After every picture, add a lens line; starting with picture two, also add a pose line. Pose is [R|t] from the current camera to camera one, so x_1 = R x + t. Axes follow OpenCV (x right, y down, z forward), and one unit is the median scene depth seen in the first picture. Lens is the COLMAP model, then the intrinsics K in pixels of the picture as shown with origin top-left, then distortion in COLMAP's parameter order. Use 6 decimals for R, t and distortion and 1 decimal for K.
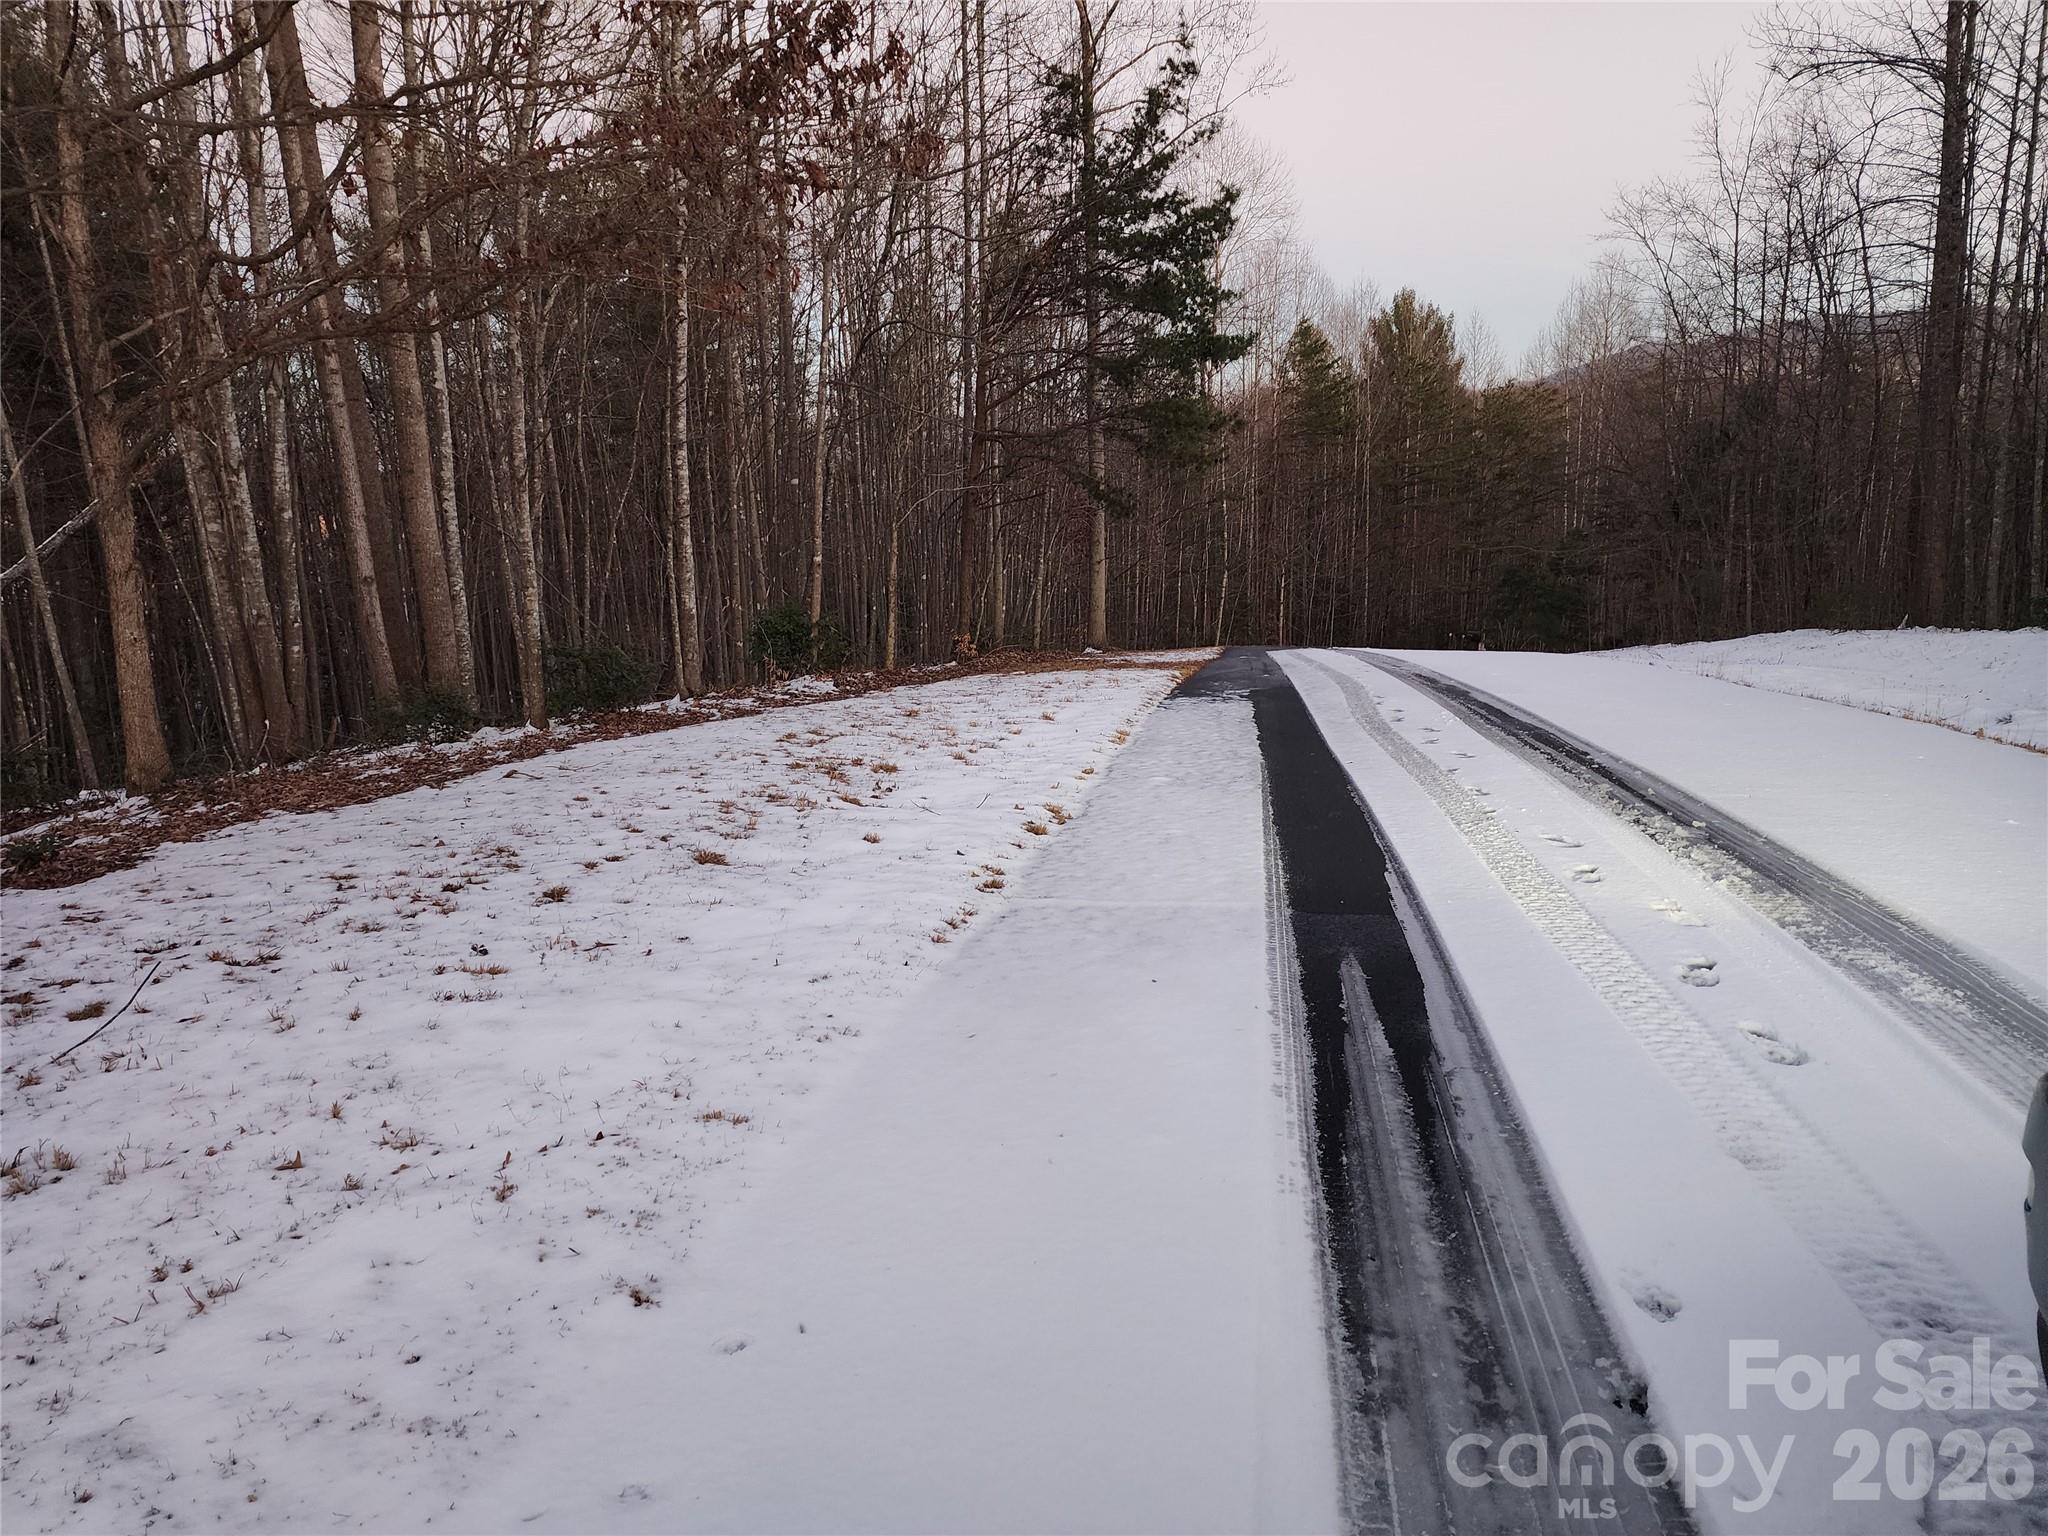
lens RADIAL K [[1363.0, 0, 1024.0], [0, 1363.0, 768.0], [0, 0, 1]] dist [0.044501, -0.003714]
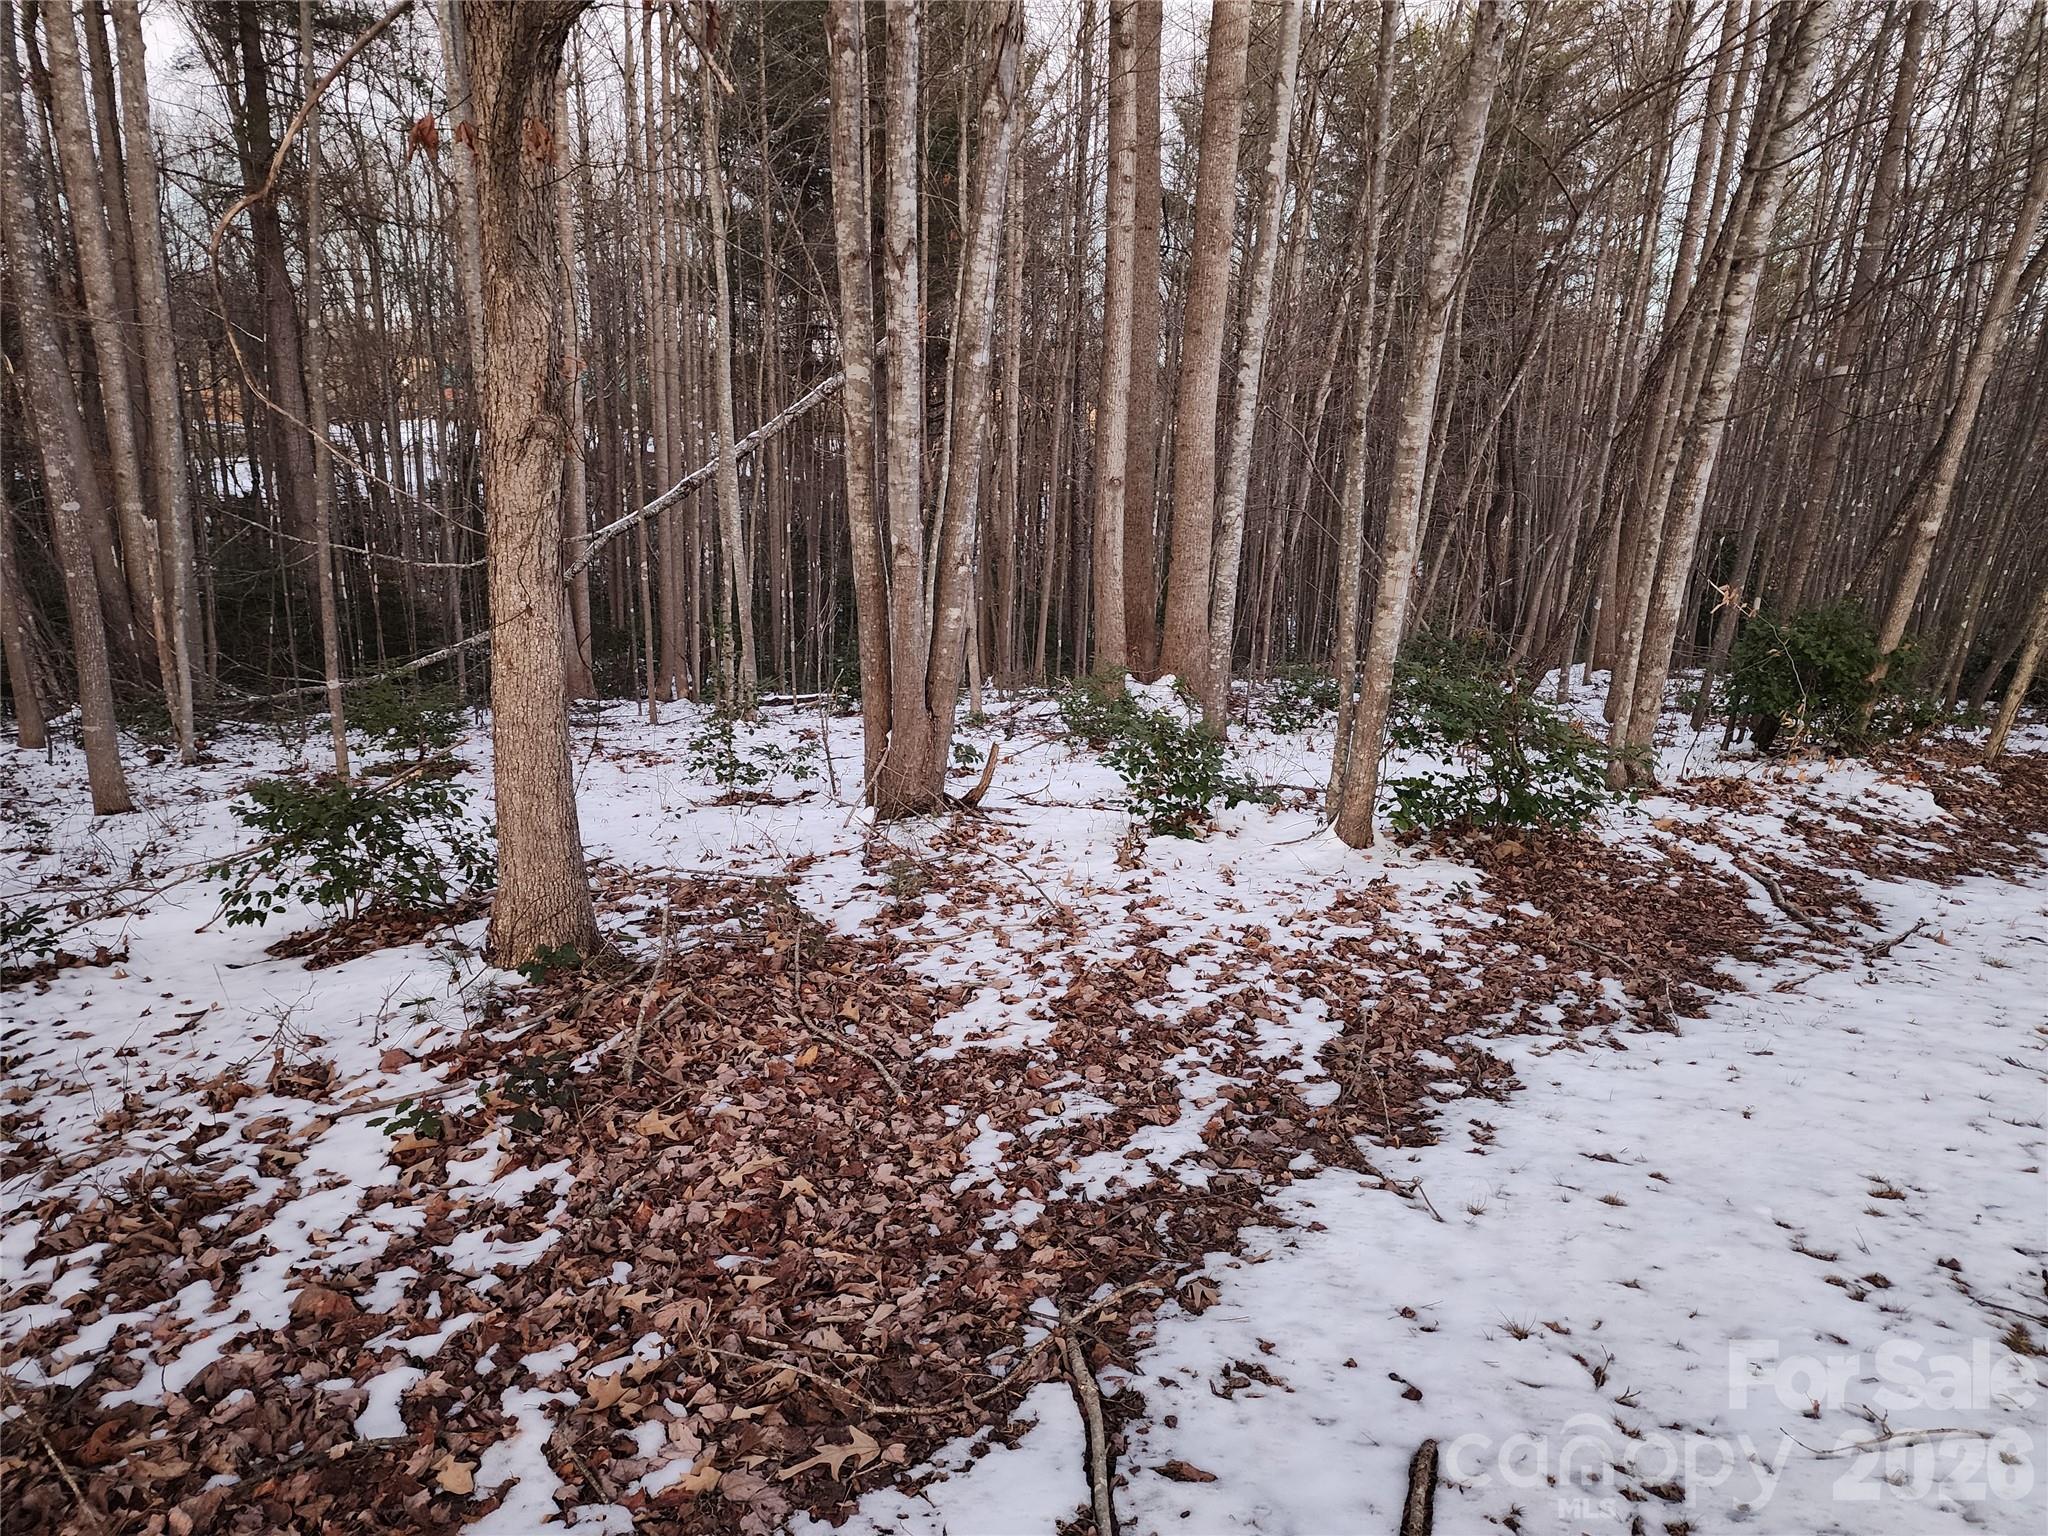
lens RADIAL K [[1363.0, 0, 1024.0], [0, 1363.0, 768.0], [0, 0, 1]] dist [0.044501, -0.003714]
pose [[0.863527, 0.197038, -0.464216, -0.186500], [-0.168604, 0.980343, 0.102475, -0.065713], [0.475283, -0.010222, 0.879774, 0.414023]]
